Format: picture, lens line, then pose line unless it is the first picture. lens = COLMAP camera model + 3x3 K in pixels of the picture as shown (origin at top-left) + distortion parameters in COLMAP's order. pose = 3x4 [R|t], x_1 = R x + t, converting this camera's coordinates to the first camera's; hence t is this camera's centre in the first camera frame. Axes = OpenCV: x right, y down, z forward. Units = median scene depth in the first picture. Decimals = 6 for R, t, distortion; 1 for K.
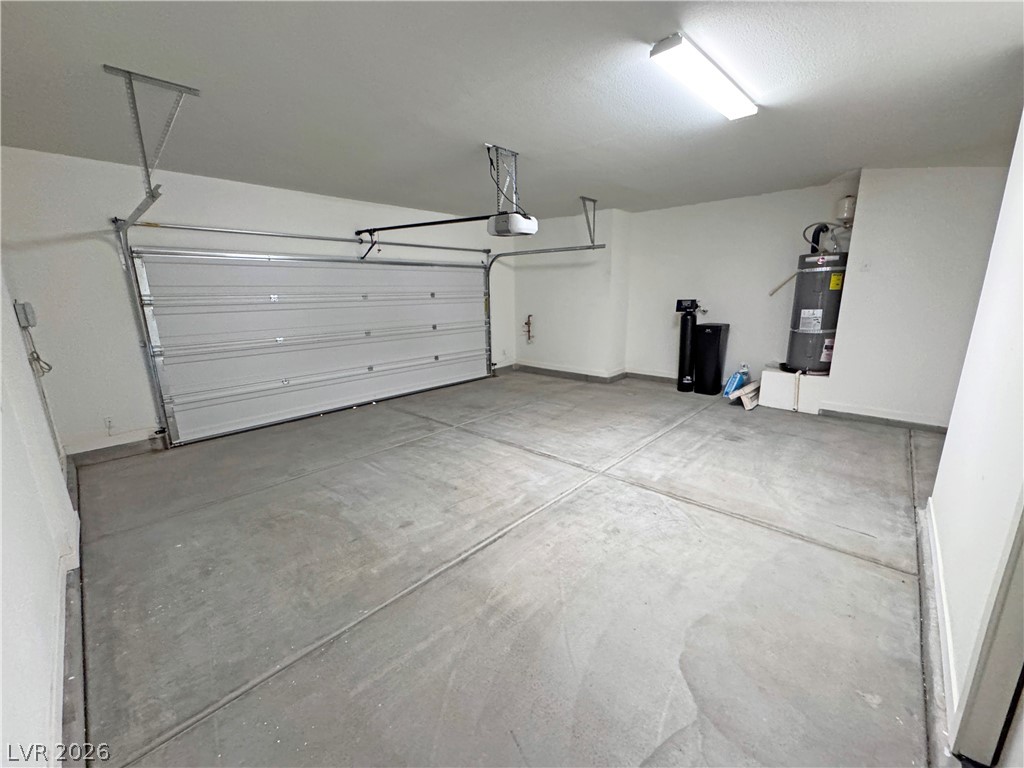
lens RADIAL K [[407.1, 0, 512.0], [0, 407.1, 384.0], [0, 0, 1]] dist [-0.000424, -0.000529]
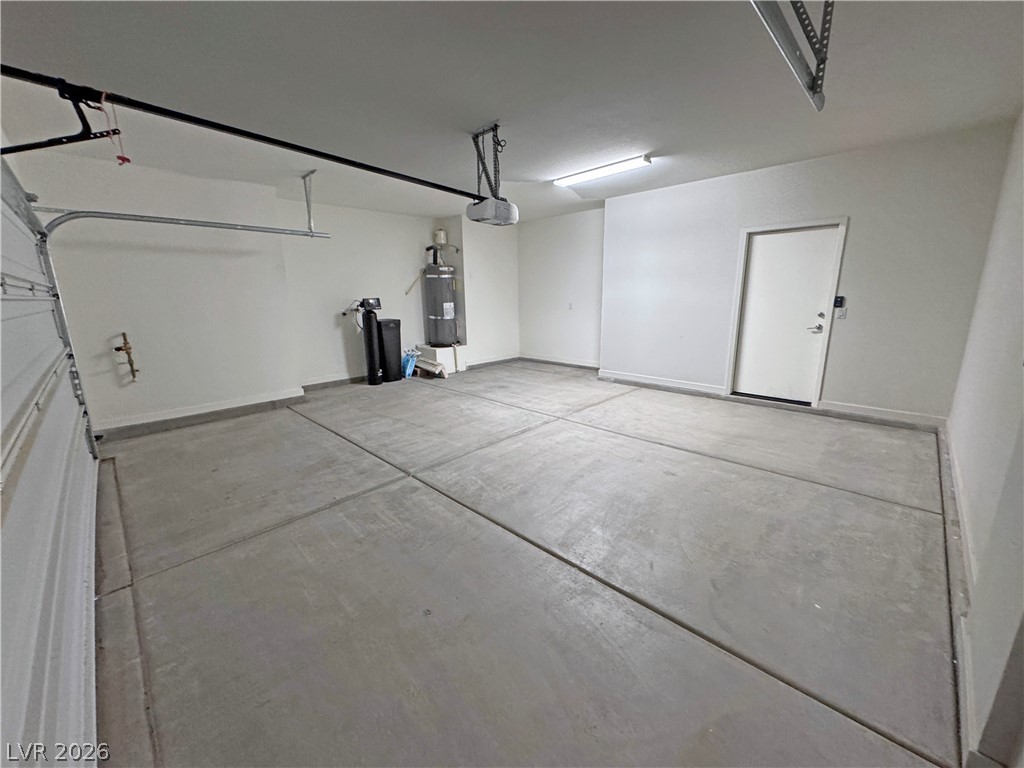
lens RADIAL K [[407.1, 0, 512.0], [0, 407.1, 384.0], [0, 0, 1]] dist [-0.000424, -0.000529]
pose [[0.025485, -0.204805, 0.978471, -0.876936], [0.238952, 0.951664, 0.192970, -0.150068], [-0.970697, 0.228890, 0.073192, 0.832117]]
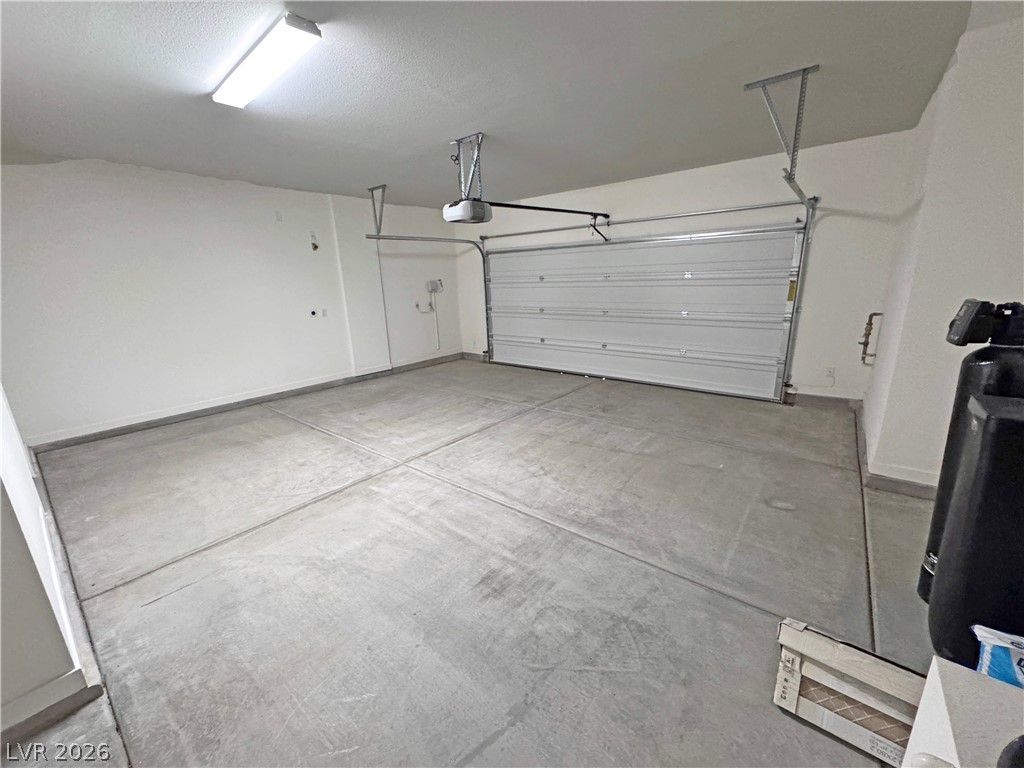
lens RADIAL K [[407.1, 0, 512.0], [0, 407.1, 384.0], [0, 0, 1]] dist [-0.000424, -0.000529]
pose [[0.080803, 0.263457, -0.961281, 0.931905], [-0.194064, 0.950137, 0.244090, -0.214226], [0.977655, 0.166827, 0.127901, 0.891829]]
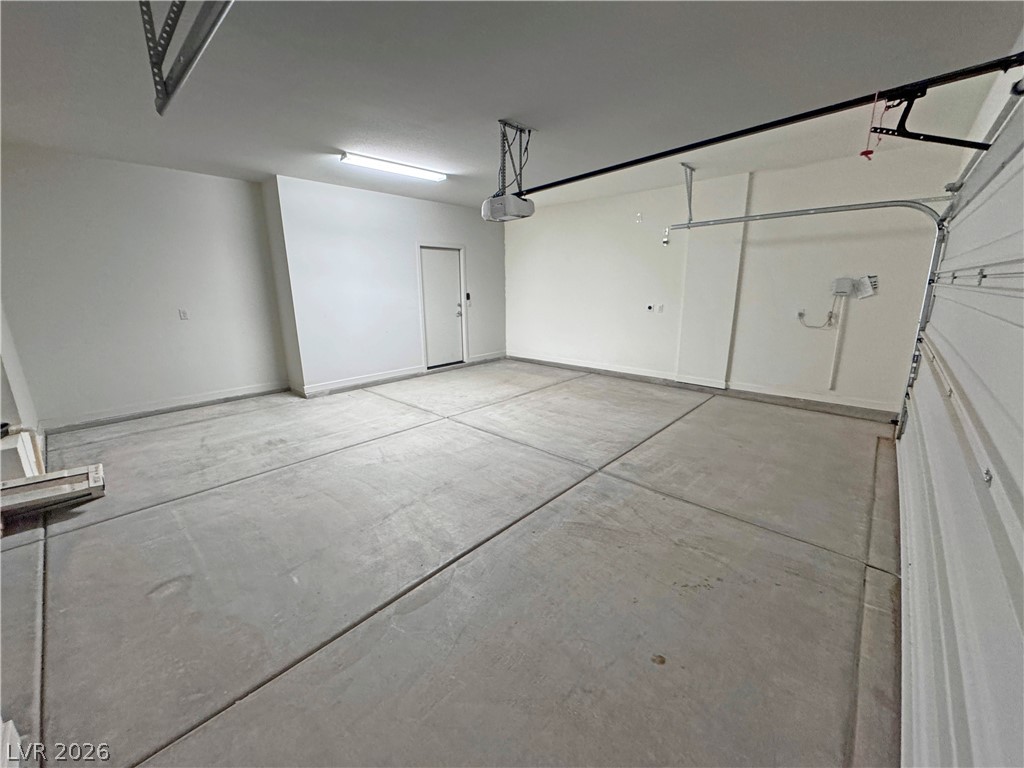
lens RADIAL K [[407.1, 0, 512.0], [0, 407.1, 384.0], [0, 0, 1]] dist [-0.000424, -0.000529]
pose [[-0.999606, 0.026747, -0.008515, 0.007795], [0.020052, 0.892708, 0.450189, -0.384623], [0.019643, 0.449840, -0.892893, 1.735537]]
